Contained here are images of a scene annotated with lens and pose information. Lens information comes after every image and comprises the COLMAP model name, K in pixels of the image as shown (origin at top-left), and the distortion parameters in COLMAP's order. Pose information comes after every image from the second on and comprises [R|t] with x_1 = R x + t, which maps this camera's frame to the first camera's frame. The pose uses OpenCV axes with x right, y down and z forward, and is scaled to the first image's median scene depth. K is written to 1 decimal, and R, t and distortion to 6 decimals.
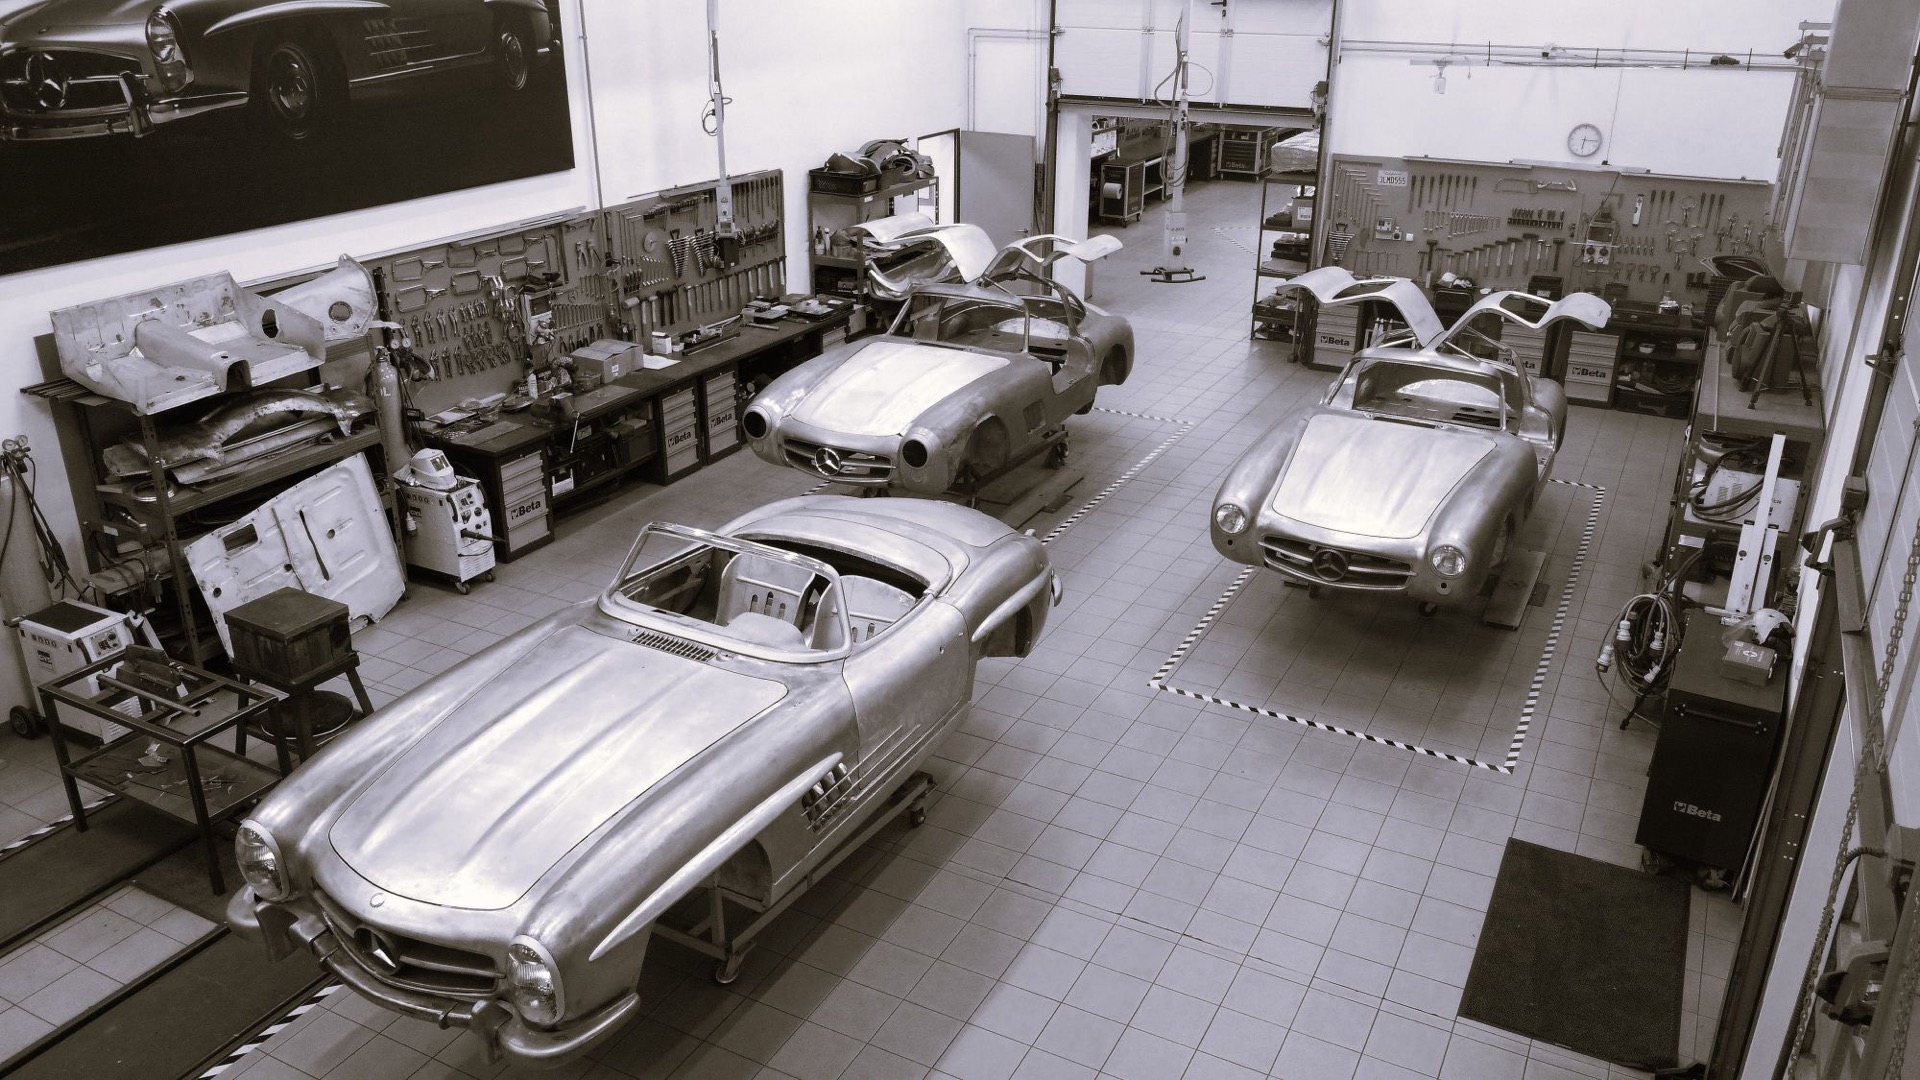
lens RADIAL K [[1450.8, 0, 958.6], [0, 1450.8, 537.9], [0, 0, 1]] dist [-0.004268, 0.001063]
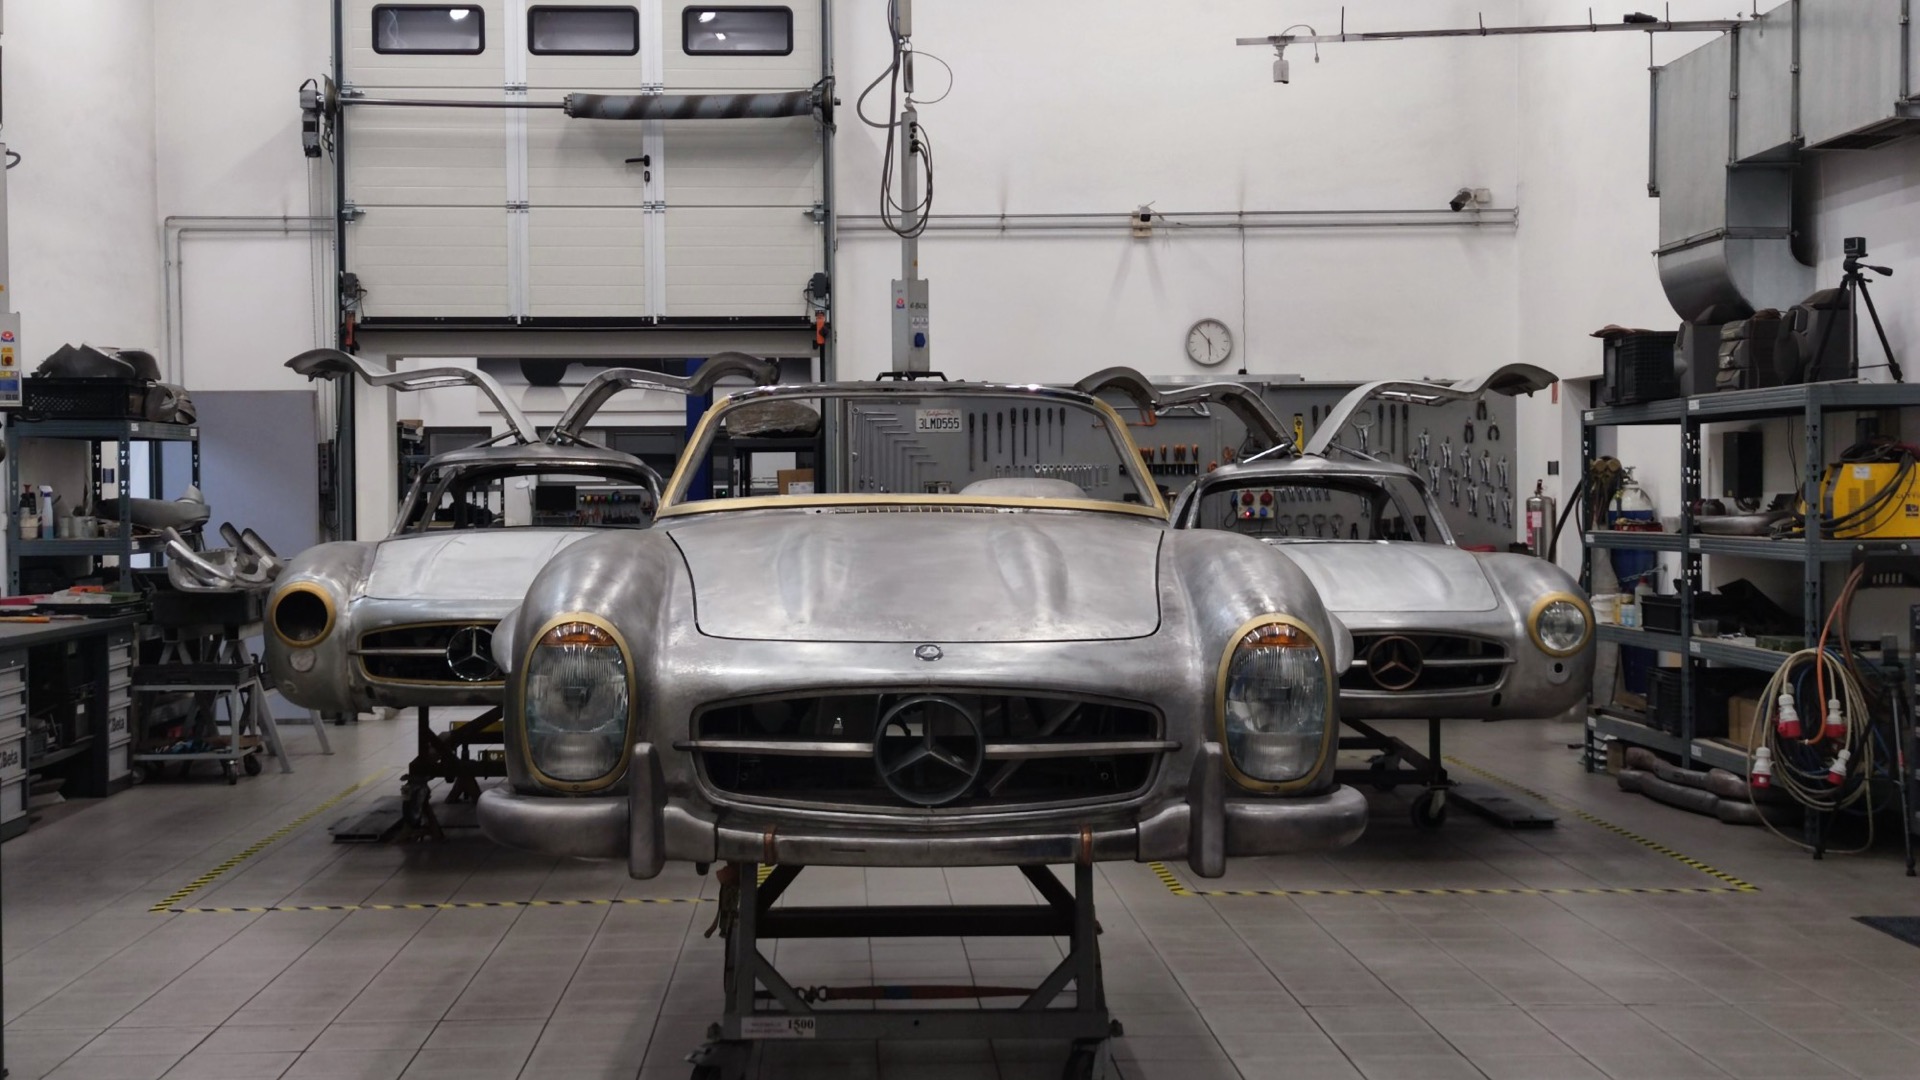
lens RADIAL K [[2748.5, 0, 957.3], [0, 2748.5, 537.9], [0, 0, 1]] dist [0.110165, 0.000000]
pose [[0.863849, -0.021951, 0.503272, -0.310356], [0.204649, 0.928185, -0.310790, 0.181066], [-0.460307, 0.371470, 0.806305, 0.048810]]
